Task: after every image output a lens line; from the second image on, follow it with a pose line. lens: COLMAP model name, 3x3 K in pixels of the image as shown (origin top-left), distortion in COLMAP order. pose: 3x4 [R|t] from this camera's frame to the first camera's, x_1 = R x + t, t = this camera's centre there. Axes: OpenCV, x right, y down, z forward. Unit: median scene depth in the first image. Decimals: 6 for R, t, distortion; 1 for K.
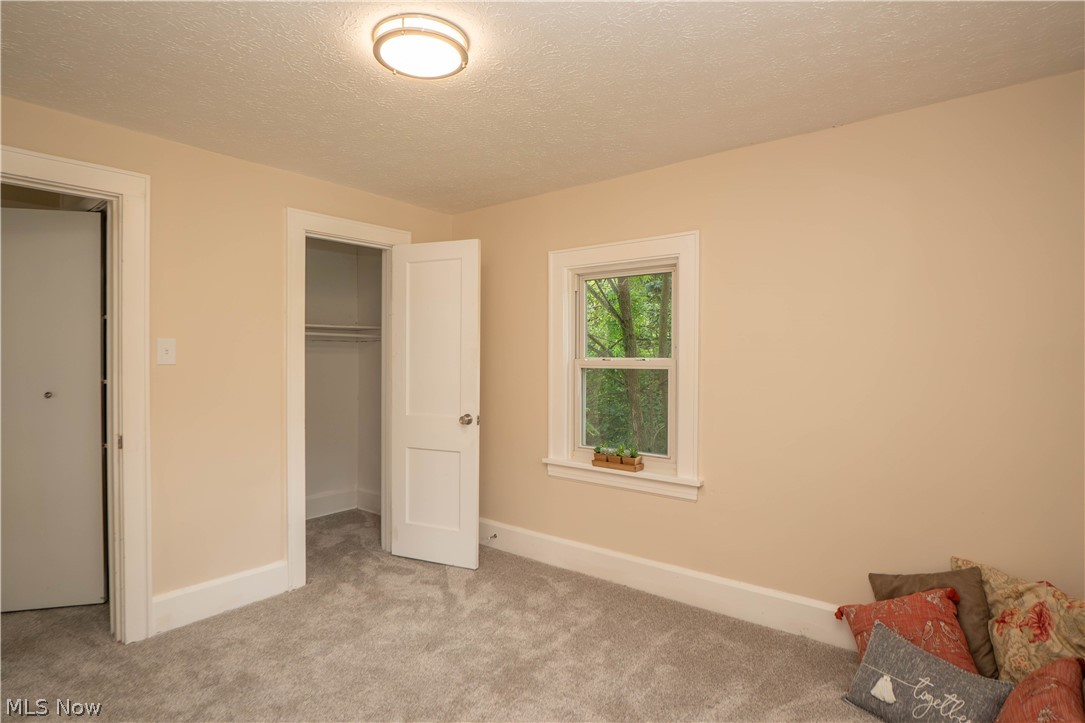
lens RADIAL K [[569.0, 0, 525.1], [0, 569.0, 352.1], [0, 0, 1]] dist [-0.013425, -0.001488]
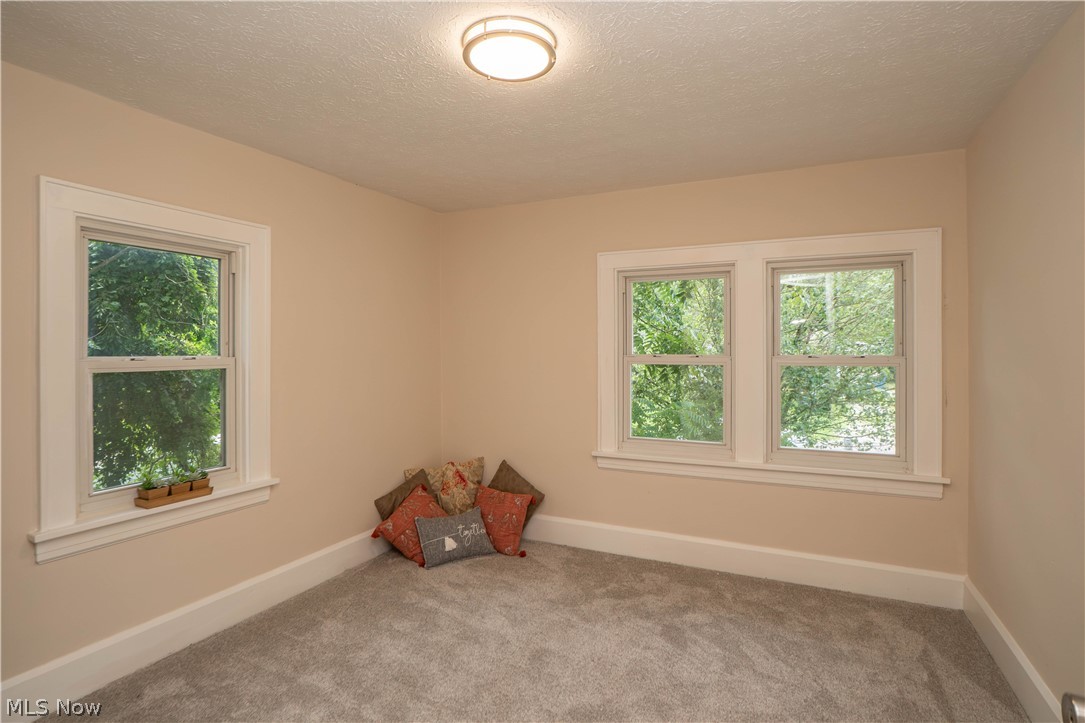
lens RADIAL K [[569.0, 0, 525.1], [0, 569.0, 352.1], [0, 0, 1]] dist [-0.013425, -0.001488]
pose [[-0.224012, 0.003290, 0.974581, -0.732914], [0.005574, 0.999982, -0.002095, 0.009046], [-0.974570, 0.004963, -0.224026, 0.760981]]
